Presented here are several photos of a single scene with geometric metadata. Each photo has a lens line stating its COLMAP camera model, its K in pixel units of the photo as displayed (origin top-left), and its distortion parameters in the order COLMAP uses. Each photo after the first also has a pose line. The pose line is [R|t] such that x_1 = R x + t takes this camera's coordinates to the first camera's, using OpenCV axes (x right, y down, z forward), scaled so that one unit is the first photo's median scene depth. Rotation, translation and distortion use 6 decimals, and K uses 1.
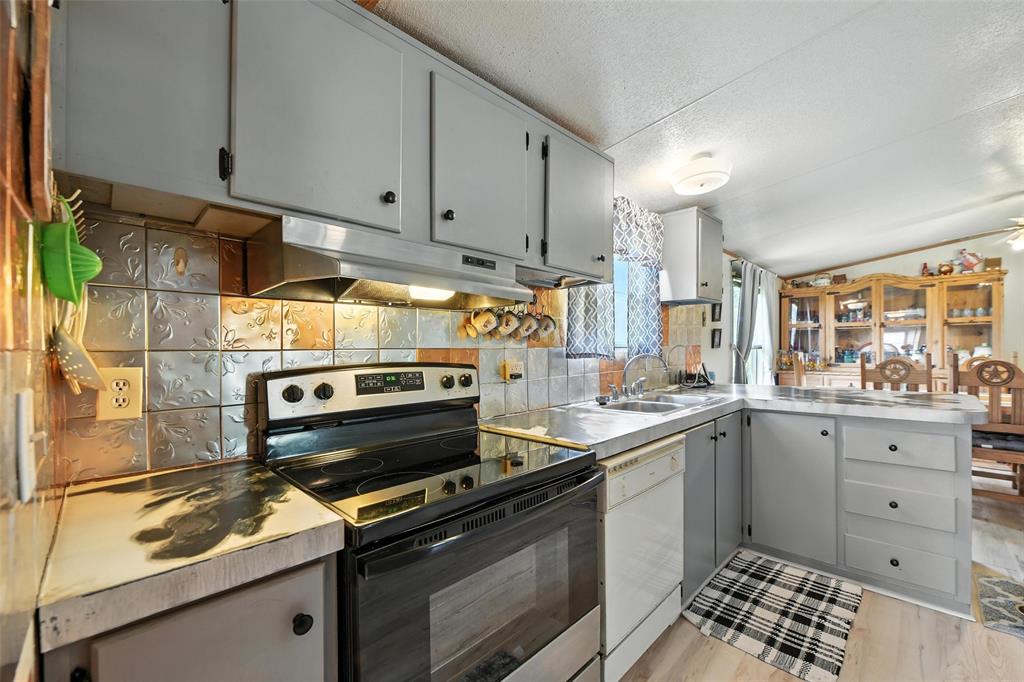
lens RADIAL K [[413.0, 0, 506.6], [0, 413.0, 350.4], [0, 0, 1]] dist [-0.011337, 0.000132]
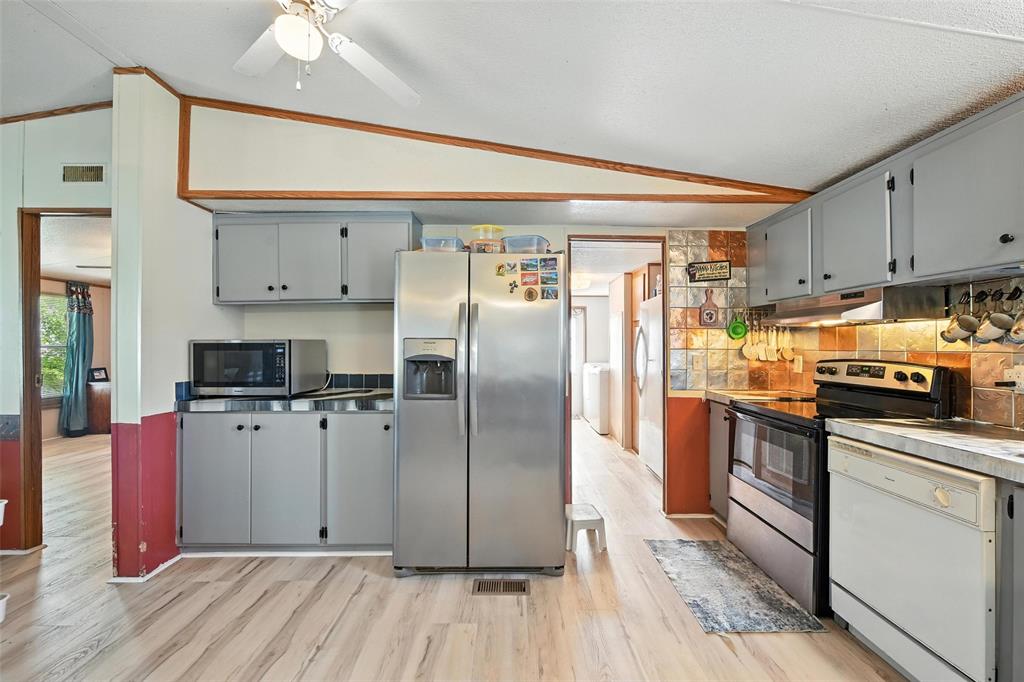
lens RADIAL K [[413.0, 0, 517.8], [0, 413.0, 342.3], [0, 0, 1]] dist [-0.011337, 0.000132]
pose [[-0.704111, -0.000145, -0.710090, 1.313129], [-0.001299, 0.999999, 0.001084, -0.026538], [0.710089, 0.001686, -0.704110, 0.822899]]
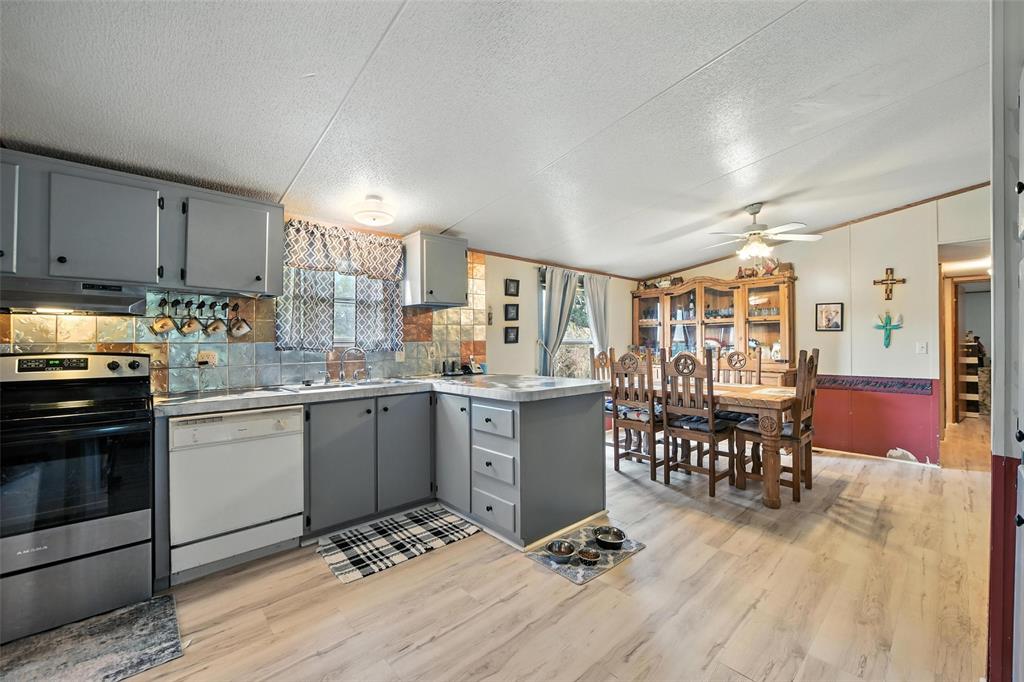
lens RADIAL K [[413.0, 0, 516.9], [0, 413.0, 338.9], [0, 0, 1]] dist [-0.011337, 0.000132]
pose [[0.998932, 0.002828, -0.046115, 1.072800], [-0.003524, 0.999881, -0.015011, -0.001493], [0.046068, 0.015158, 0.998823, -0.312489]]
